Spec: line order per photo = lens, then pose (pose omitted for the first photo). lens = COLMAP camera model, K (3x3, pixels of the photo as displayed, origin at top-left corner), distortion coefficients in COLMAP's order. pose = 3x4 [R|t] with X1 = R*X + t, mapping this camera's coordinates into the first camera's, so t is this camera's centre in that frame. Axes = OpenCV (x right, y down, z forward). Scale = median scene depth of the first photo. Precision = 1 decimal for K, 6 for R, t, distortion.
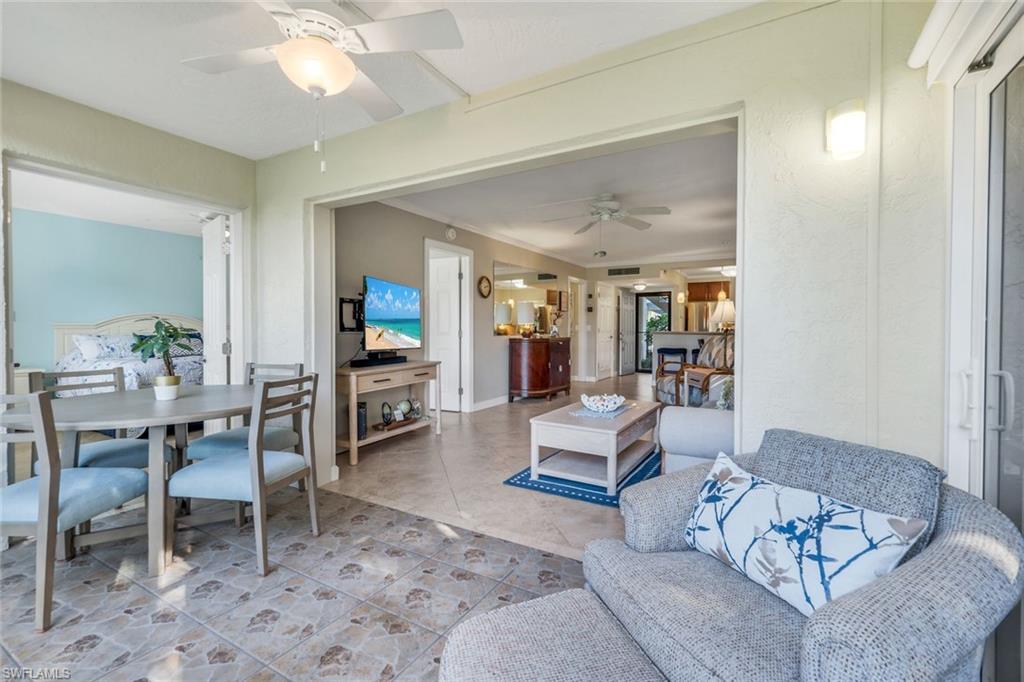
lens RADIAL K [[453.7, 0, 515.9], [0, 453.7, 333.6], [0, 0, 1]] dist [0.004040, -0.000670]
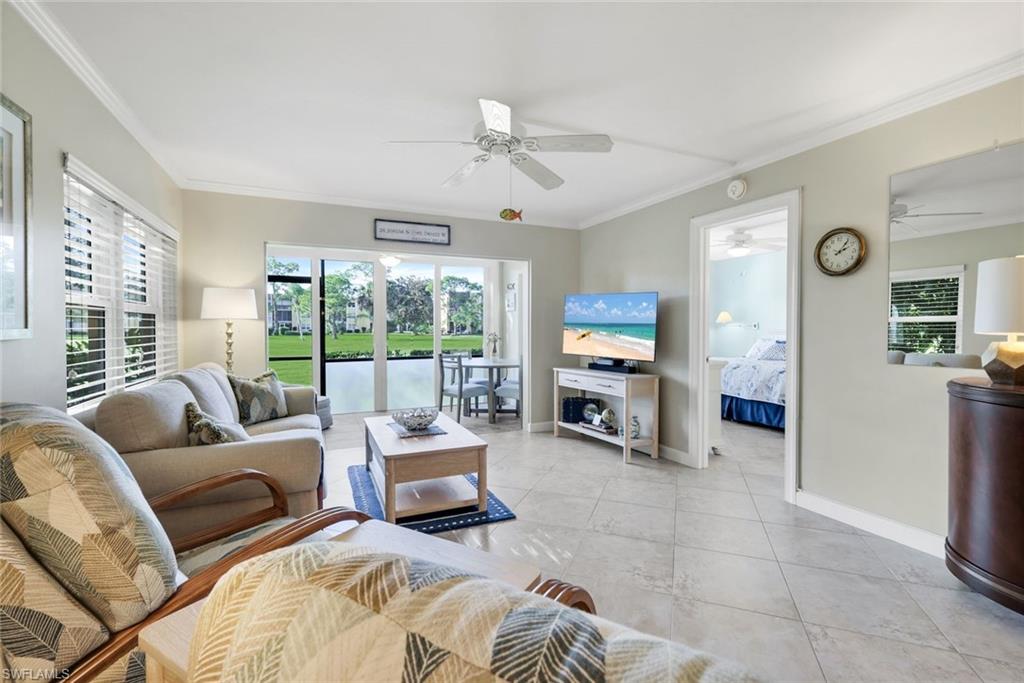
lens RADIAL K [[453.7, 0, 520.5], [0, 453.7, 332.3], [0, 0, 1]] dist [0.004040, -0.000670]
pose [[-0.570585, 0.009619, -0.821183, 0.506592], [-0.012991, 0.999701, 0.020736, -0.029802], [0.821136, 0.022499, -0.570289, 1.044031]]
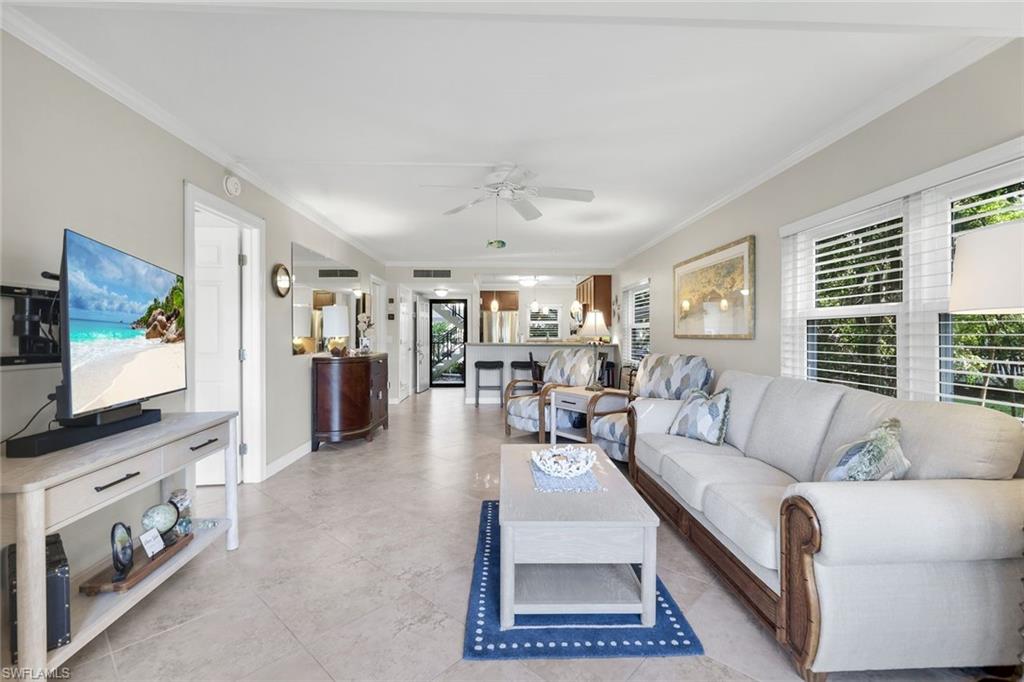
lens RADIAL K [[453.7, 0, 516.0], [0, 453.7, 335.1], [0, 0, 1]] dist [0.004040, -0.000670]
pose [[0.843502, -0.002839, 0.537118, -0.139969], [0.008666, 0.999928, -0.008324, -0.018178], [-0.537056, 0.011676, 0.843466, 0.290598]]
